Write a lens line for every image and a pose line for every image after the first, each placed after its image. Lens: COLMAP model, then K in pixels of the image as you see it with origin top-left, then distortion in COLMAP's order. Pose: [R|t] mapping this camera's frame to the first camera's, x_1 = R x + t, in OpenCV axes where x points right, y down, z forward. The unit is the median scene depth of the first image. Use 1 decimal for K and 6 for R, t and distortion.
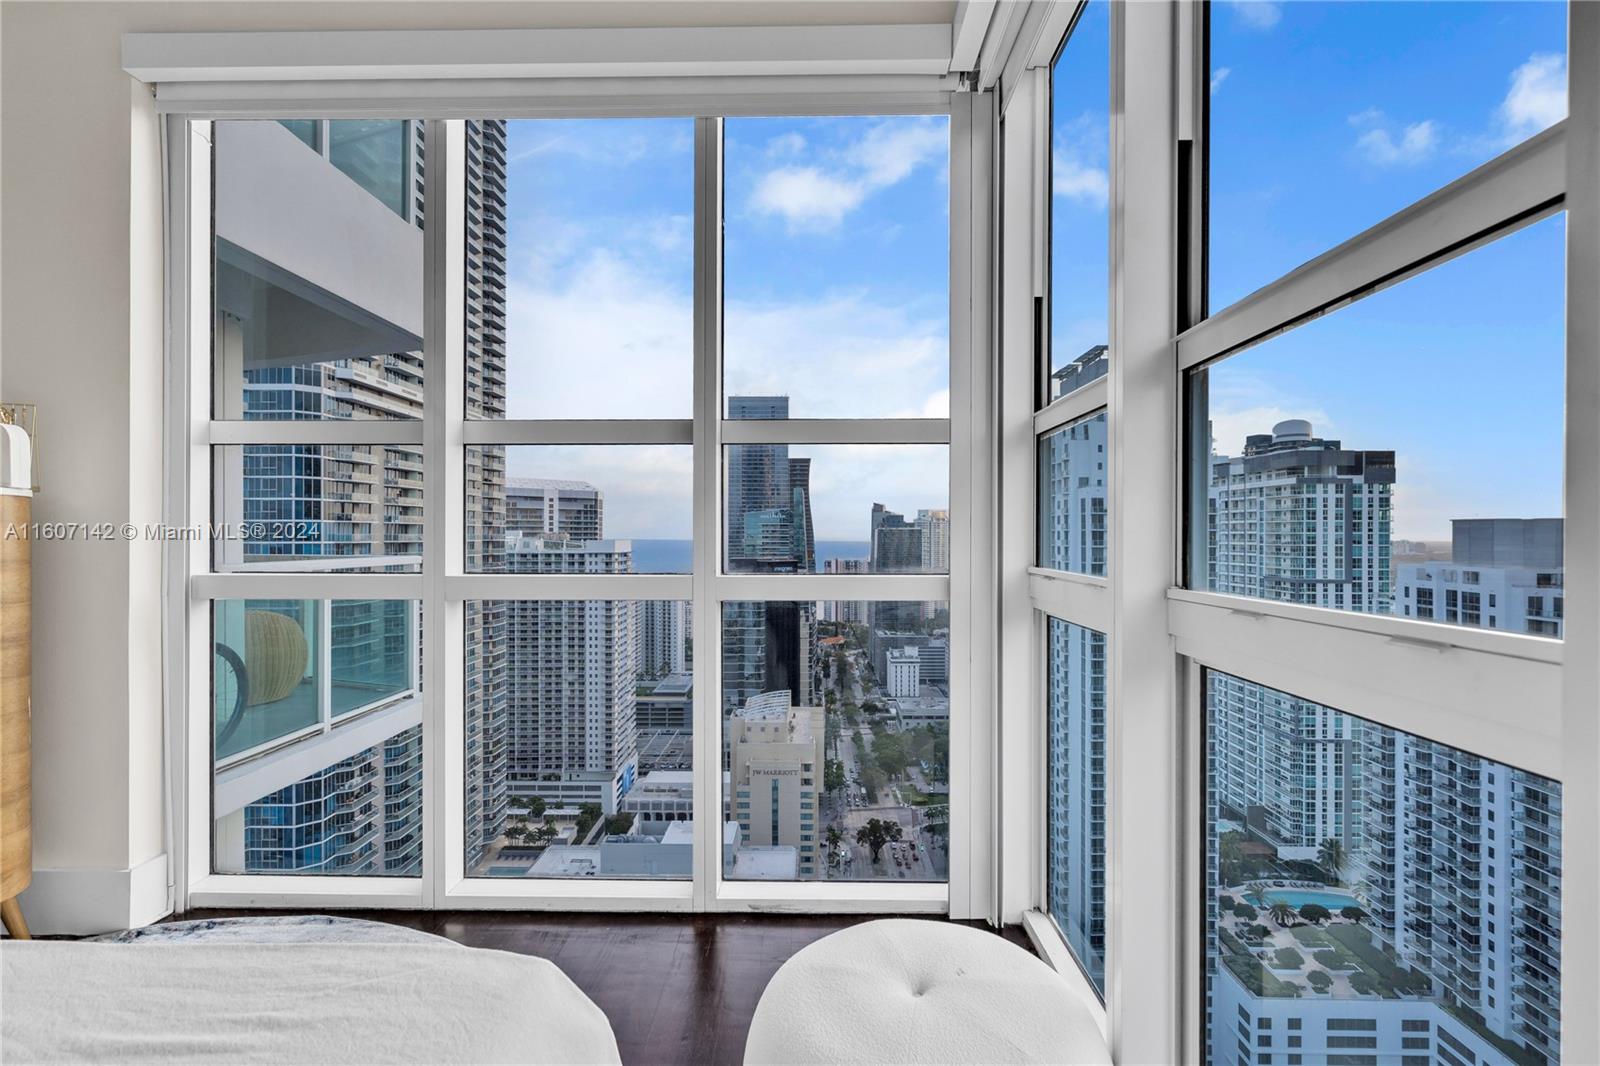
lens RADIAL K [[751.3, 0, 798.7], [0, 751.3, 535.2], [0, 0, 1]] dist [-0.006857, 0.003178]
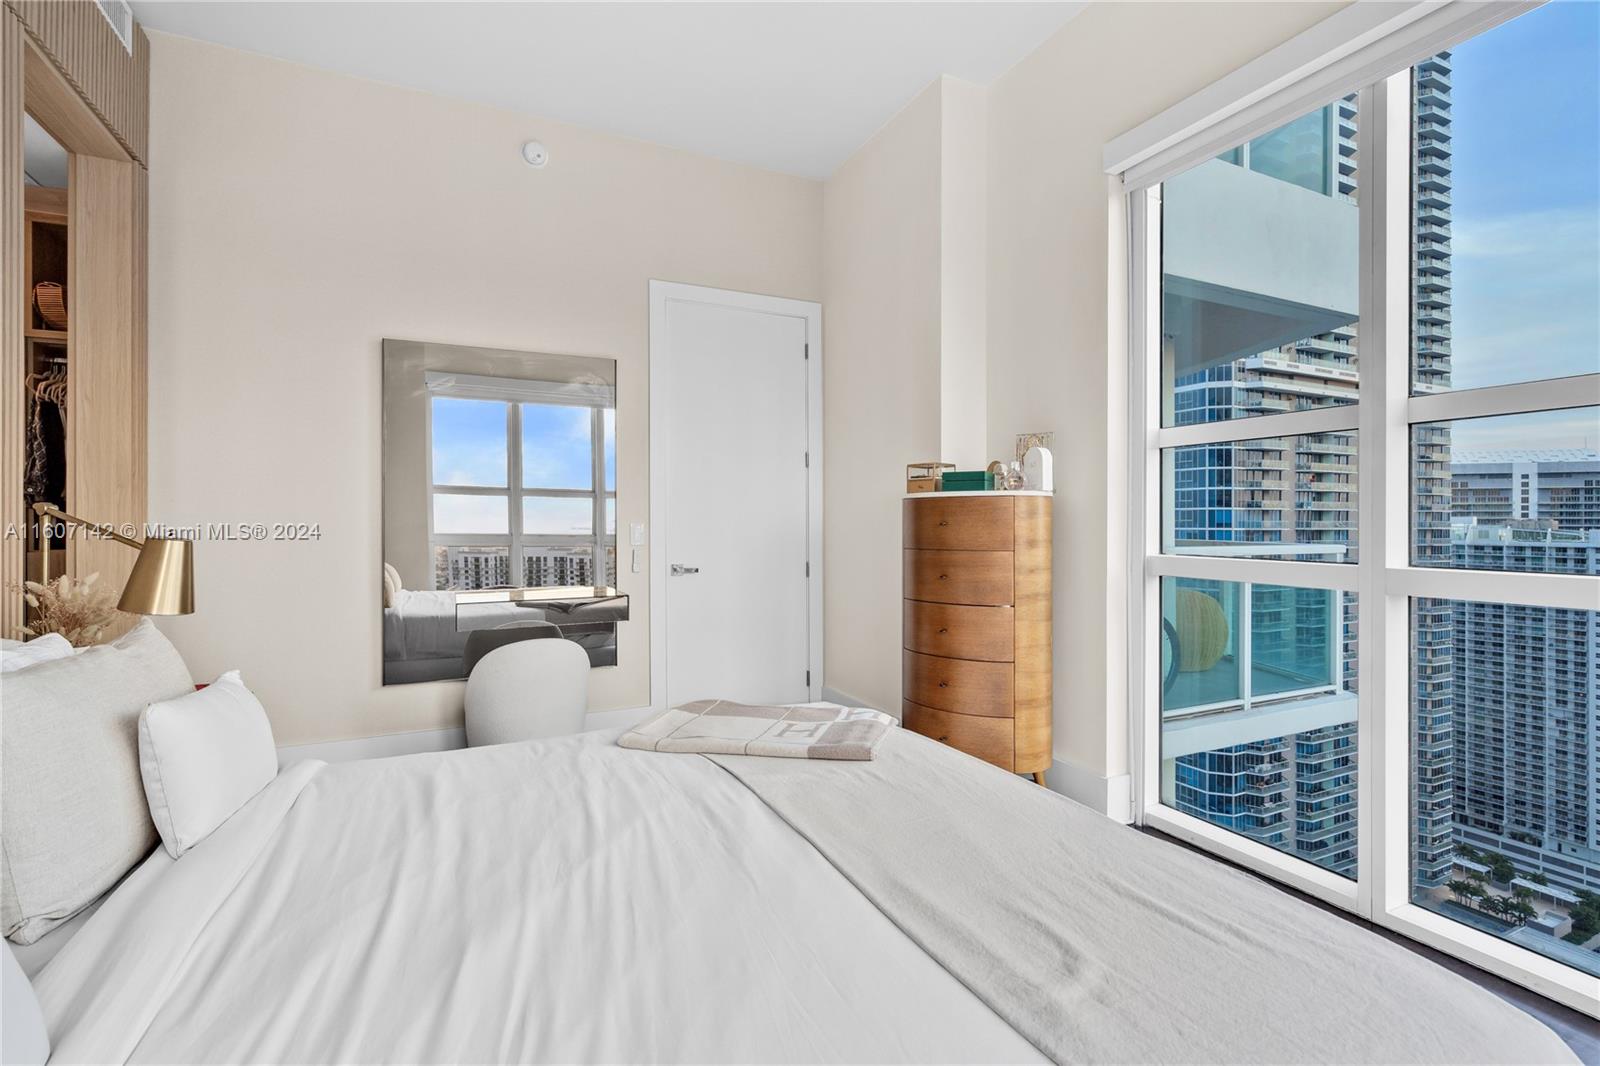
lens RADIAL K [[751.3, 0, 777.3], [0, 751.3, 519.3], [0, 0, 1]] dist [-0.006857, 0.003178]
pose [[0.455187, -0.002212, -0.890393, 0.005269], [0.000094, 0.999997, -0.002436, -0.001479], [0.890396, 0.001025, 0.455186, -0.039492]]
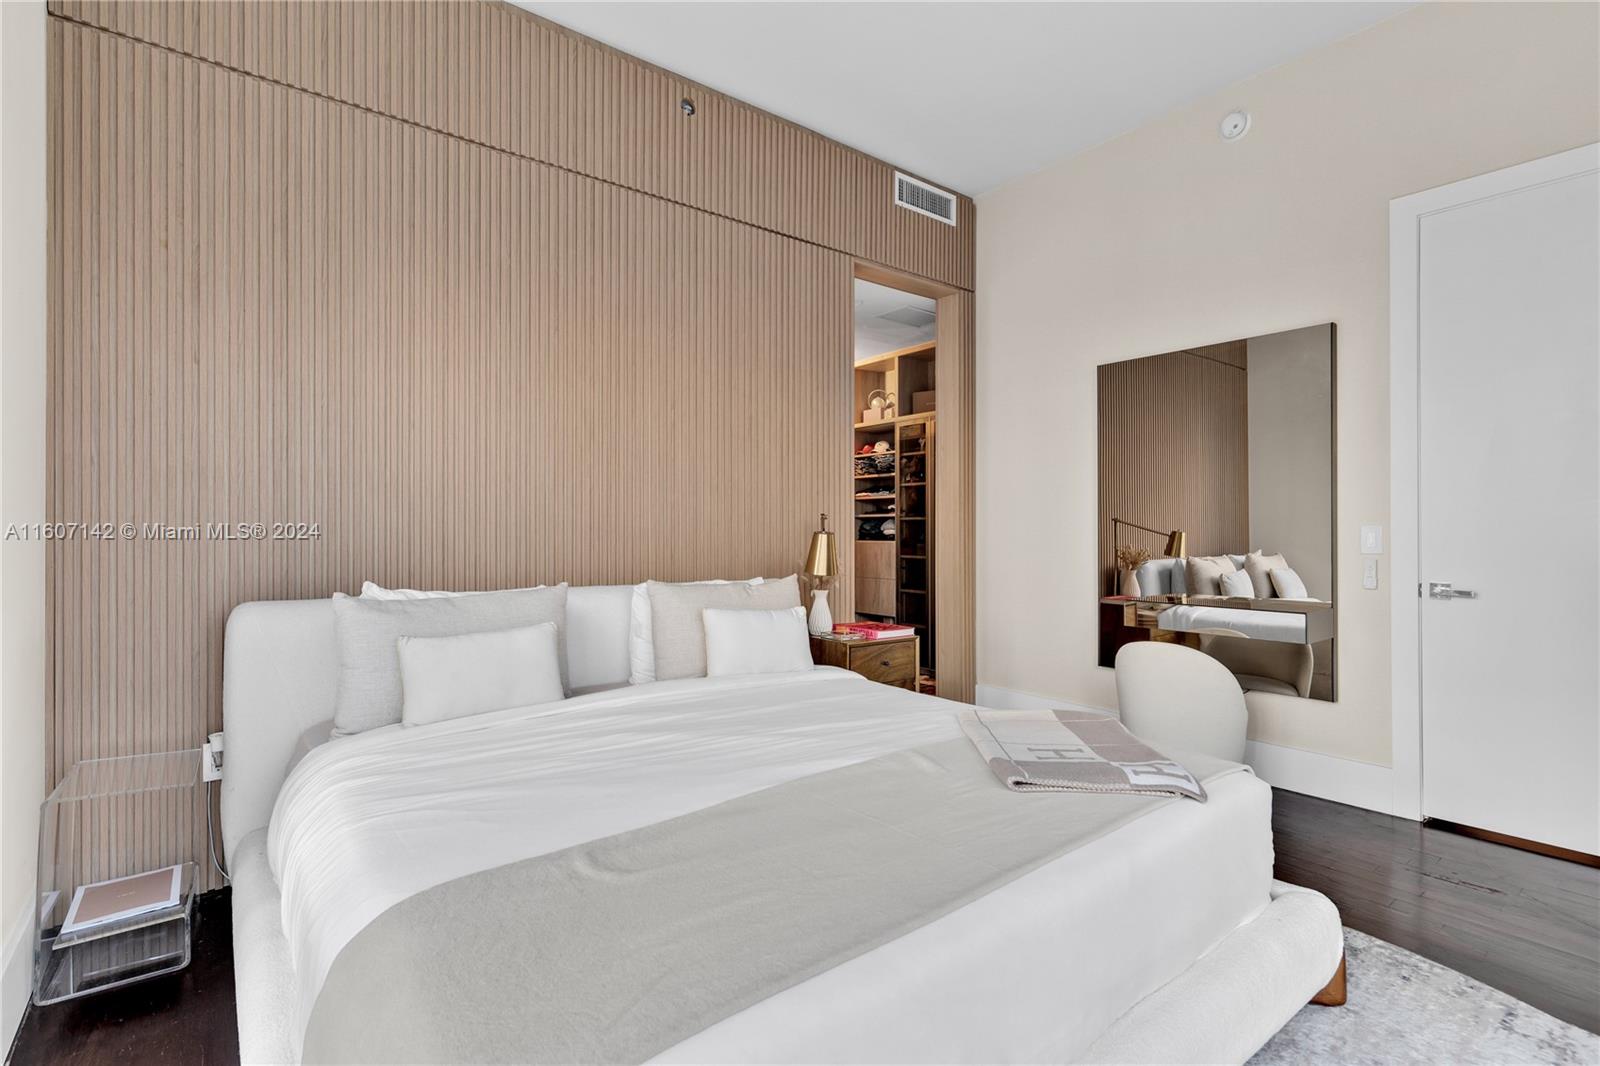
lens RADIAL K [[751.3, 0, 803.3], [0, 751.3, 529.3], [0, 0, 1]] dist [-0.006857, 0.003178]
pose [[-0.772262, 0.001906, -0.635302, -0.023908], [0.001074, 0.999998, 0.001694, 0.002020], [0.635304, 0.000627, -0.772262, 0.344176]]
